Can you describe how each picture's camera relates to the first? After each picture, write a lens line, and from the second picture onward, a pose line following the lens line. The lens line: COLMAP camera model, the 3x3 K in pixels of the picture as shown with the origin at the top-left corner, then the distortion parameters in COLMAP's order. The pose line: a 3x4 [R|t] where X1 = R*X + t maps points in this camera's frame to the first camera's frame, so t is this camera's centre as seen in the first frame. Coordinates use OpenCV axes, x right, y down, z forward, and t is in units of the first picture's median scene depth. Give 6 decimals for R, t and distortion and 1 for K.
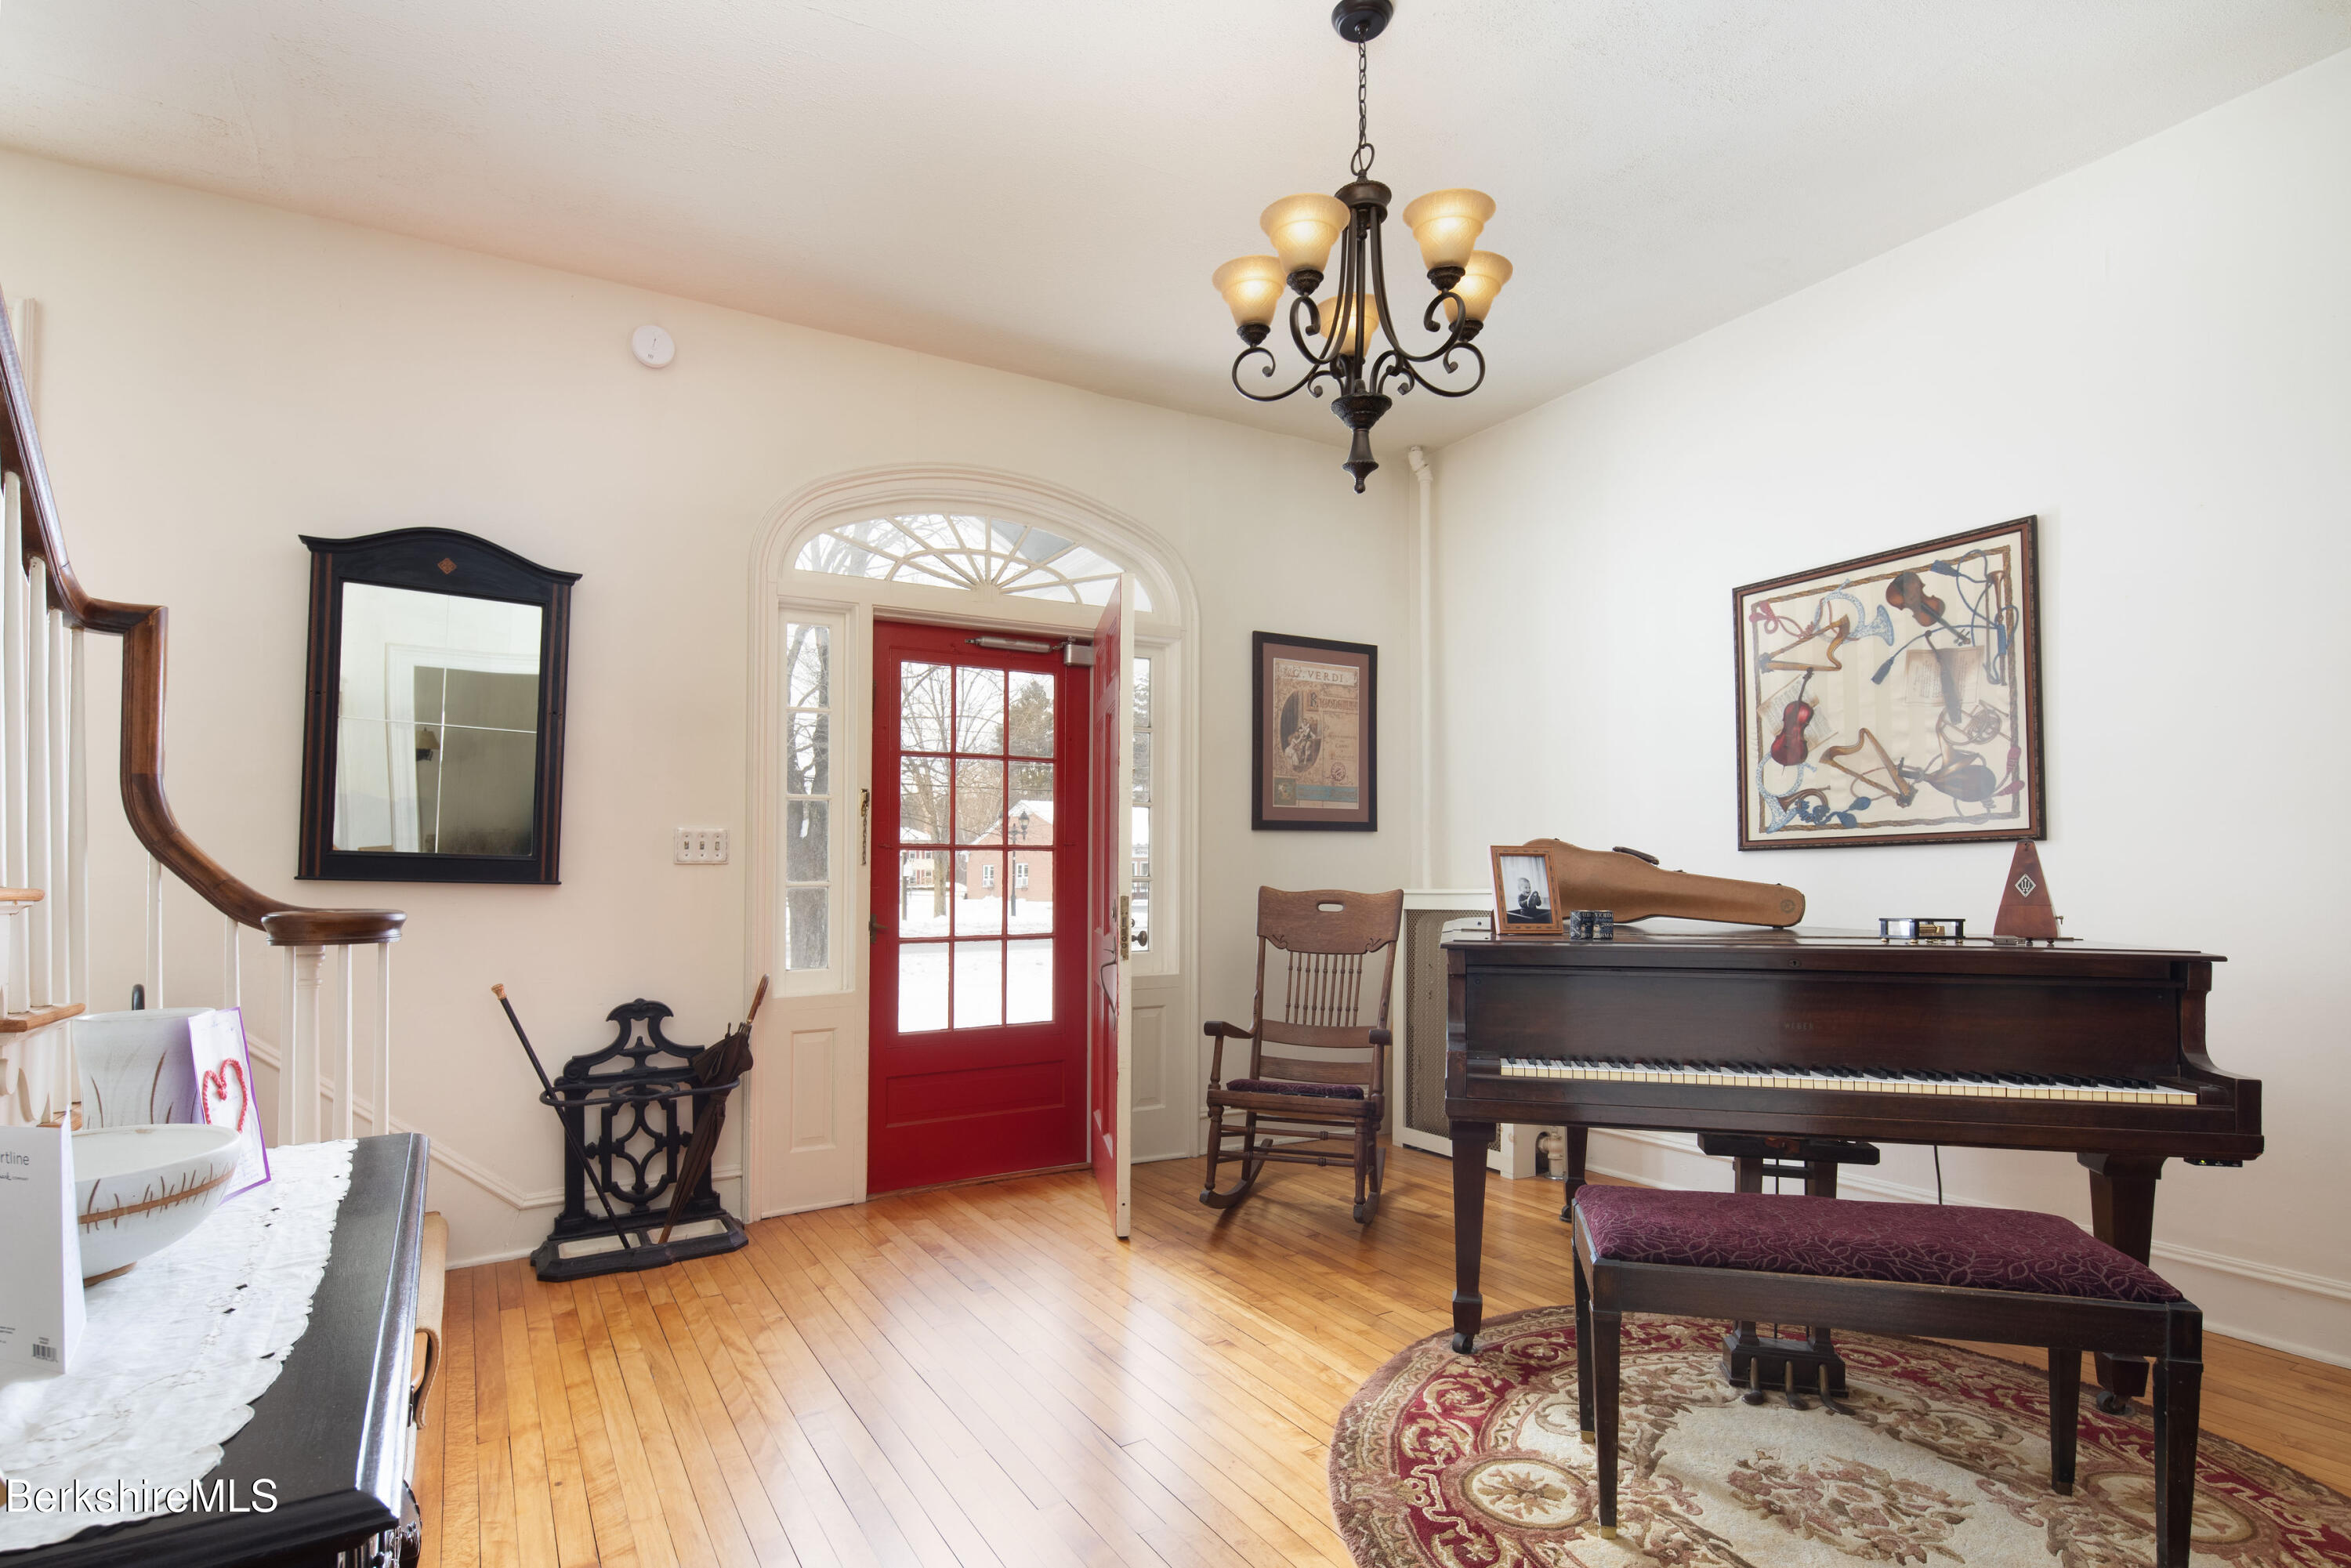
lens RADIAL K [[1135.2, 0, 1166.2], [0, 1135.2, 846.6], [0, 0, 1]] dist [-0.000339, -0.000014]
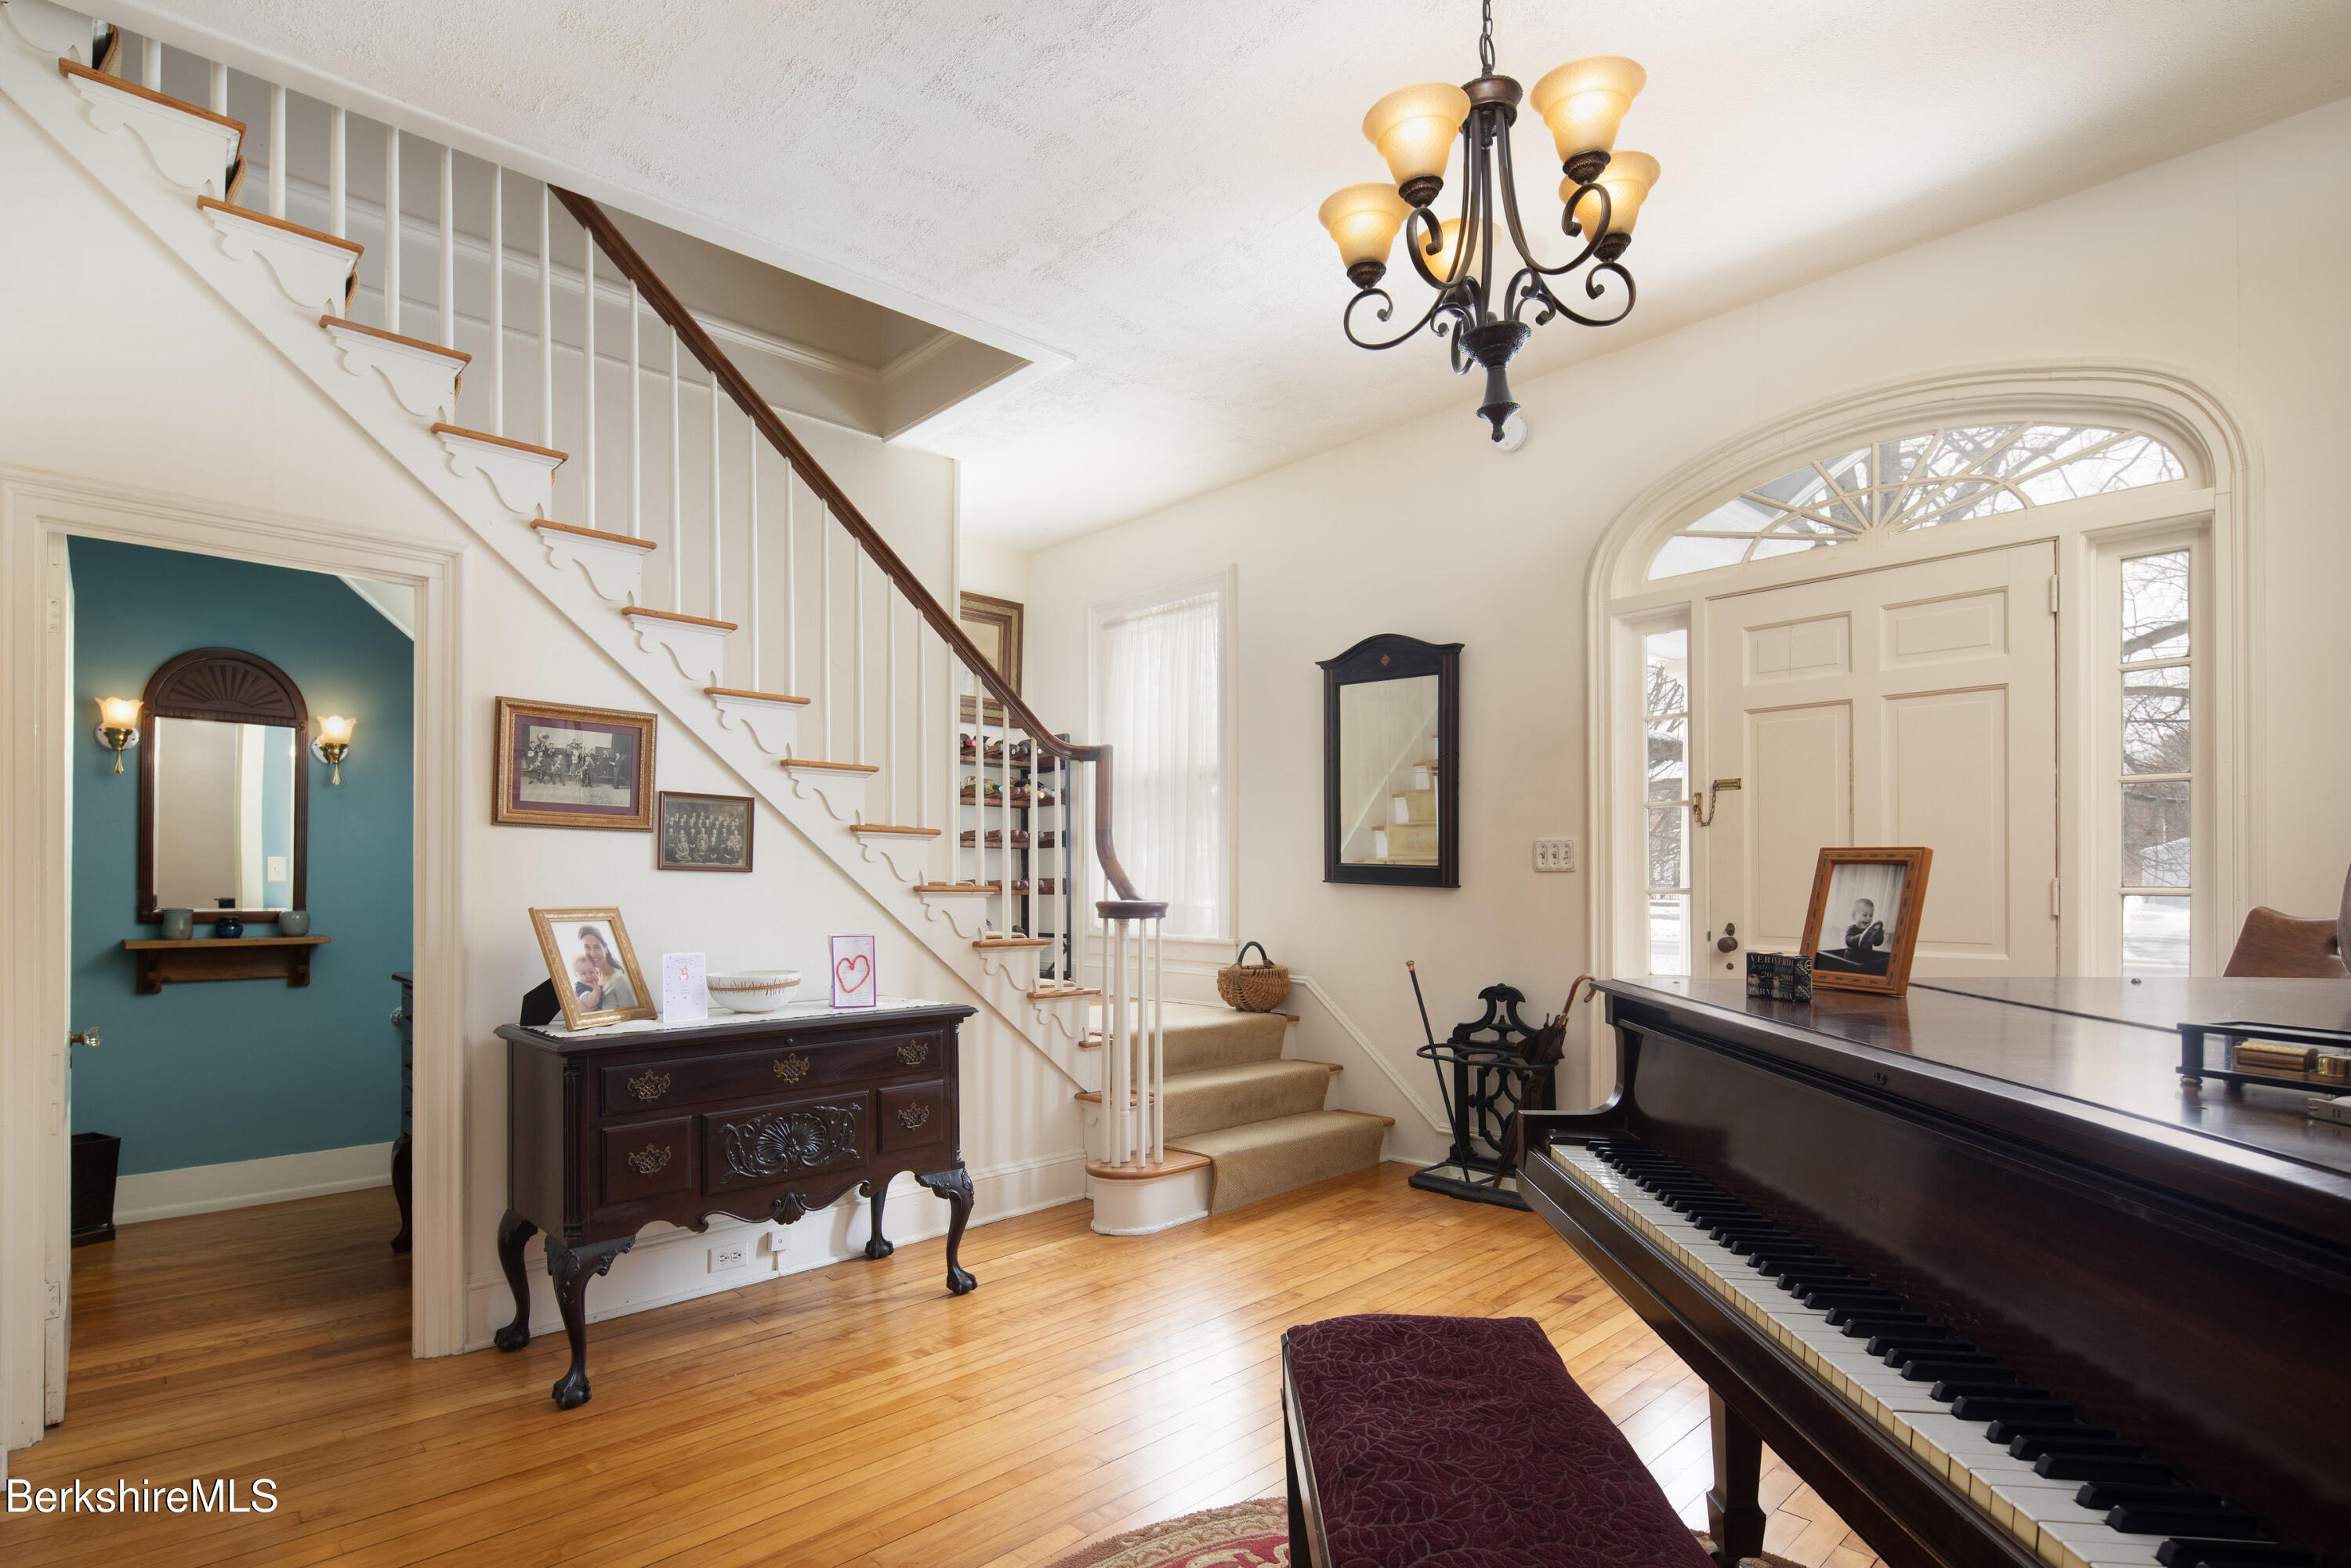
lens RADIAL K [[1171.1, 0, 1170.3], [0, 1171.1, 868.1], [0, 0, 1]] dist [0.002017, 0.000230]
pose [[0.234167, -0.002148, -0.972194, 0.692429], [0.022715, 0.999737, 0.003263, -0.000238], [0.971931, -0.022848, 0.234154, 0.388849]]
